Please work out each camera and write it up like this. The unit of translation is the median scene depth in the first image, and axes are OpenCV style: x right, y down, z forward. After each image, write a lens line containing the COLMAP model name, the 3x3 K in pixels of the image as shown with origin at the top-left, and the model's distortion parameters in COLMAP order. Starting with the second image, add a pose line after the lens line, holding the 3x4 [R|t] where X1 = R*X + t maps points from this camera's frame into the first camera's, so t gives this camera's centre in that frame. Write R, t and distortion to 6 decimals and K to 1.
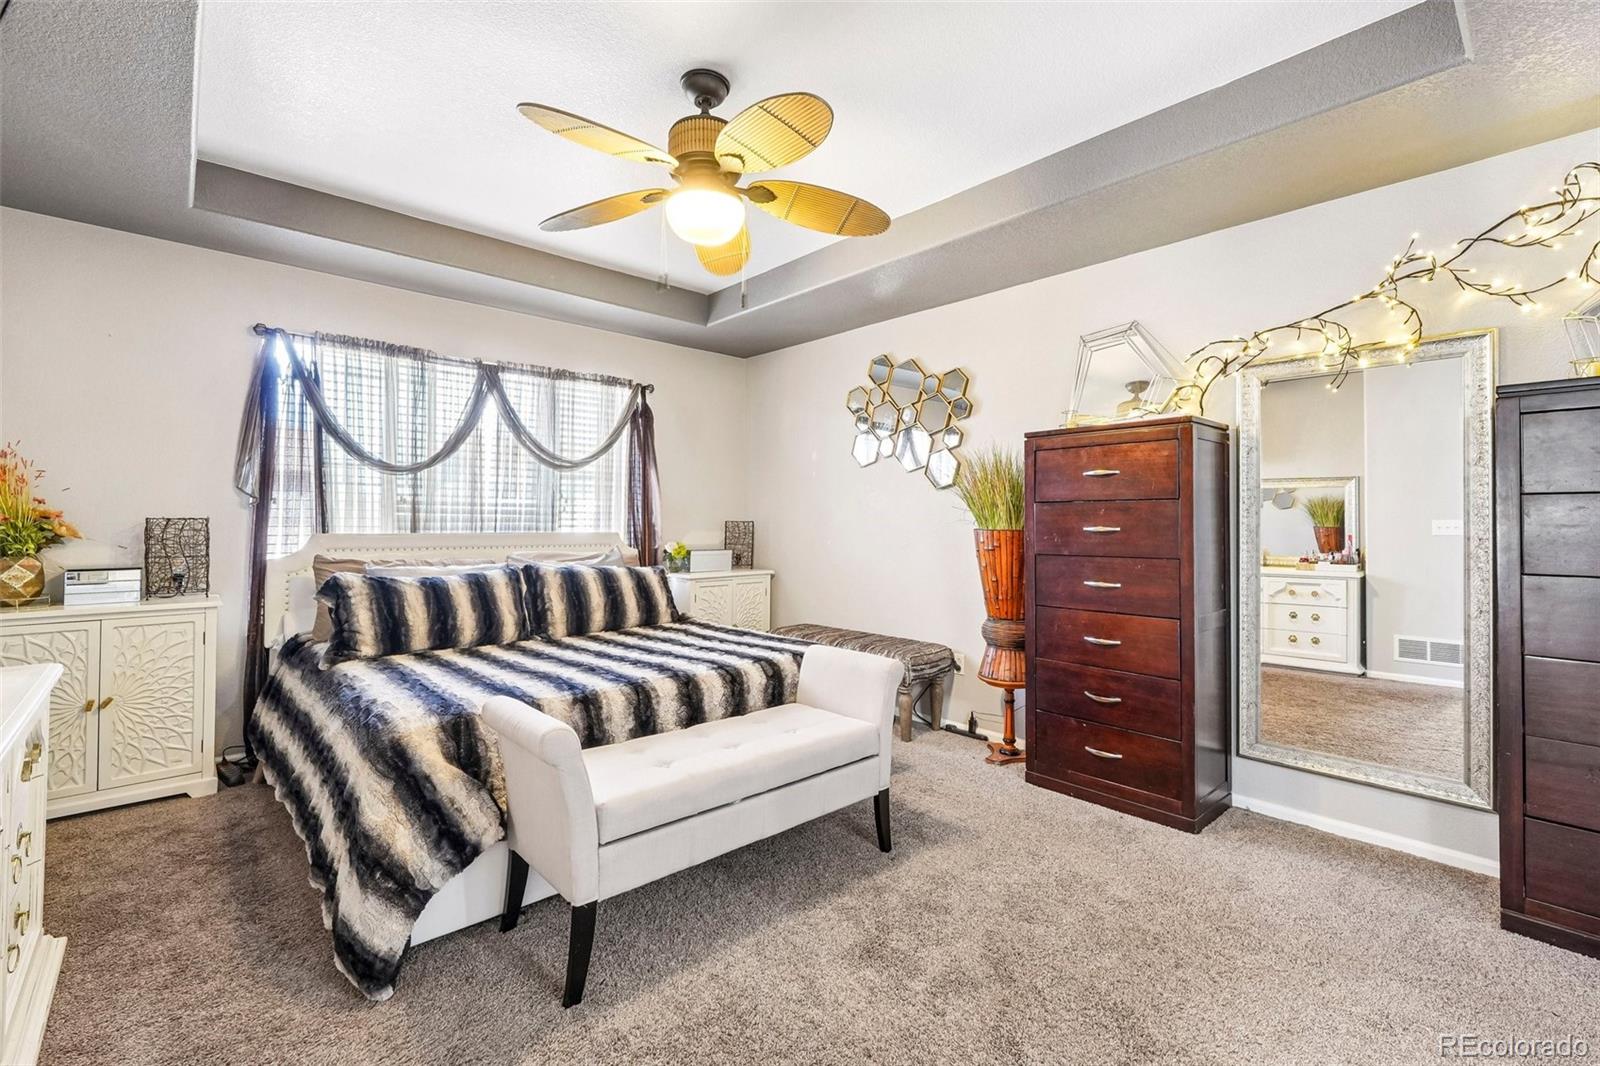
lens RADIAL K [[680.8, 0, 807.4], [0, 680.8, 530.8], [0, 0, 1]] dist [-0.011719, 0.007669]
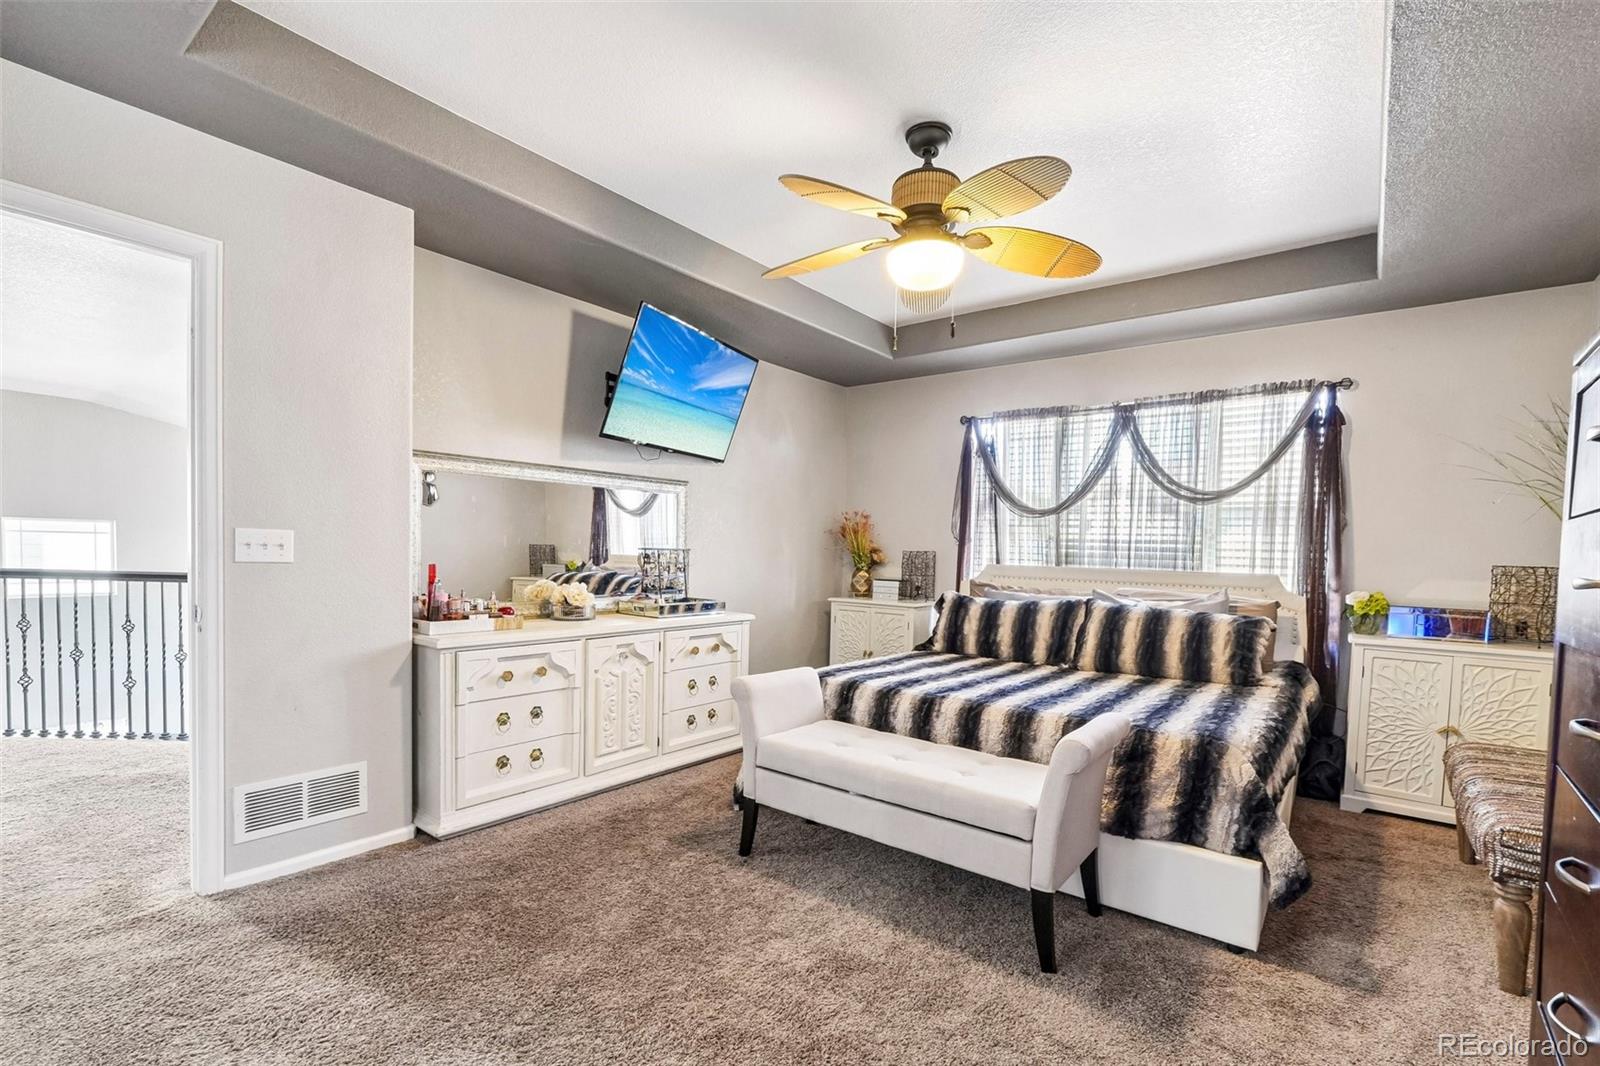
lens RADIAL K [[695.3, 0, 802.9], [0, 695.3, 589.1], [0, 0, 1]] dist [-0.000315, 0.000034]
pose [[0.192034, 0.056210, -0.979777, 0.492234], [-0.037402, 0.998052, 0.049928, -0.000992], [0.980675, 0.027058, 0.193762, 0.330004]]
